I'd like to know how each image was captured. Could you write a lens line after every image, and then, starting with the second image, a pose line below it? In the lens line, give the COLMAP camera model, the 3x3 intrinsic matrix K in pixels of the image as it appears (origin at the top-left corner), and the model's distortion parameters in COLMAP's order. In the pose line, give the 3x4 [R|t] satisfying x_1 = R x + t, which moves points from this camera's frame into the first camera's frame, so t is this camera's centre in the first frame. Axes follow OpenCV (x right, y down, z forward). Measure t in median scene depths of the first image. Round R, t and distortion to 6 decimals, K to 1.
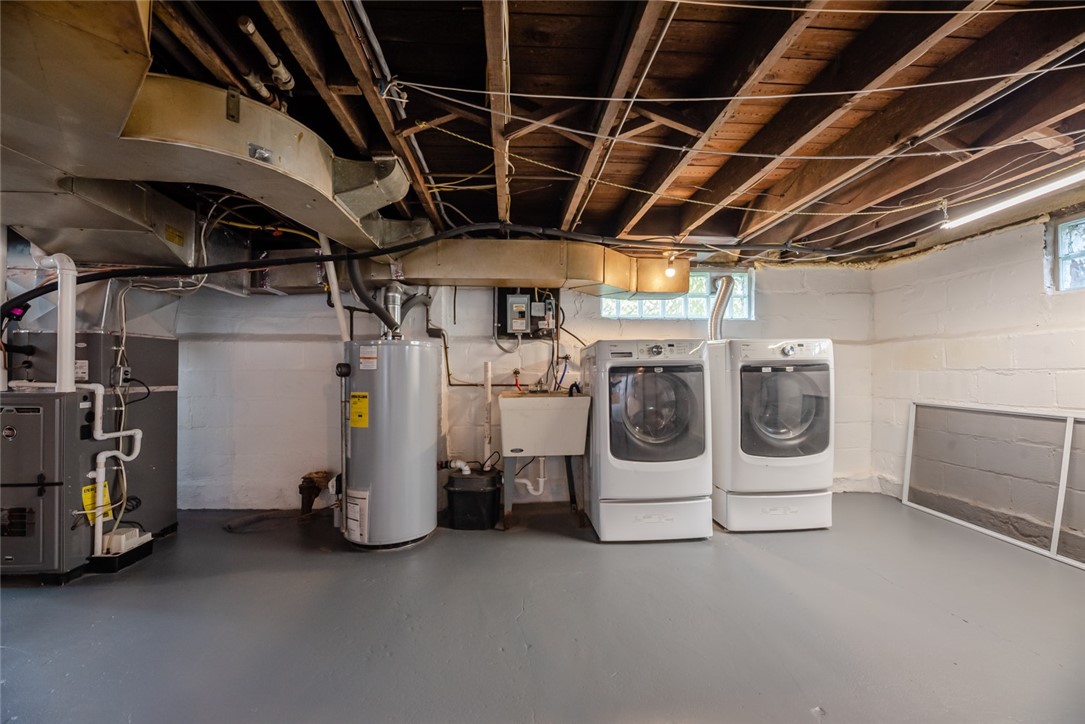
lens RADIAL K [[442.8, 0, 535.8], [0, 442.8, 366.5], [0, 0, 1]] dist [-0.006576, -0.001336]
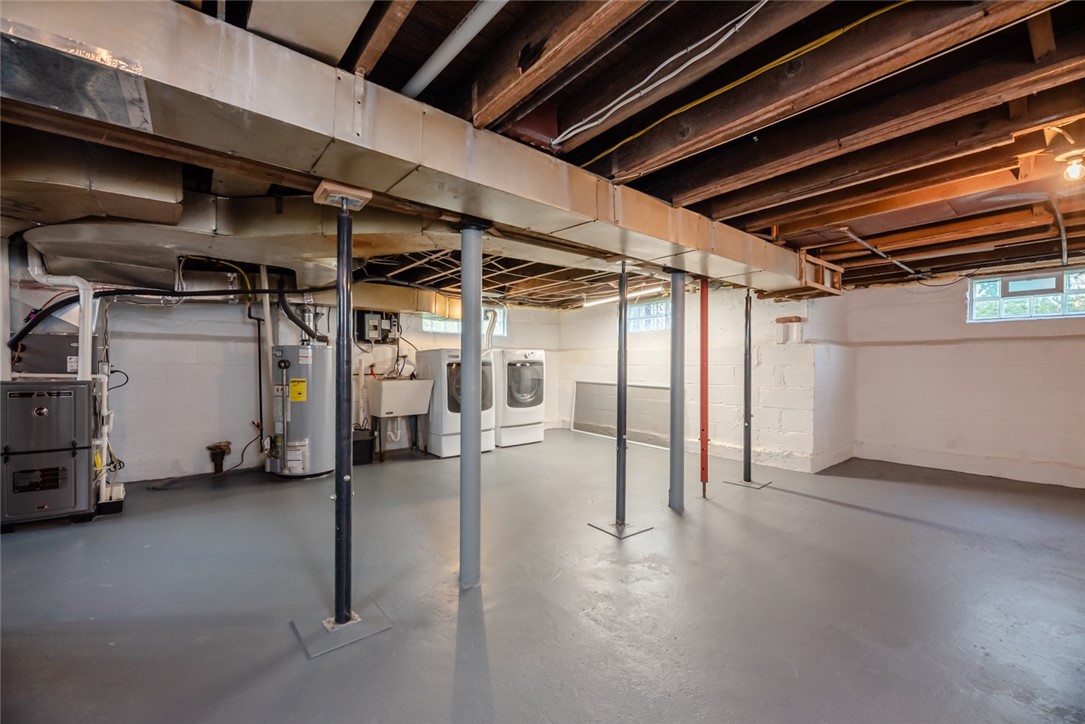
lens RADIAL K [[442.8, 0, 540.9], [0, 442.8, 363.9], [0, 0, 1]] dist [-0.006576, -0.001336]
pose [[0.815859, 0.004432, 0.578233, -0.525141], [-0.009707, 0.999935, 0.006032, -0.009303], [-0.578169, -0.010534, 0.815849, -0.661618]]
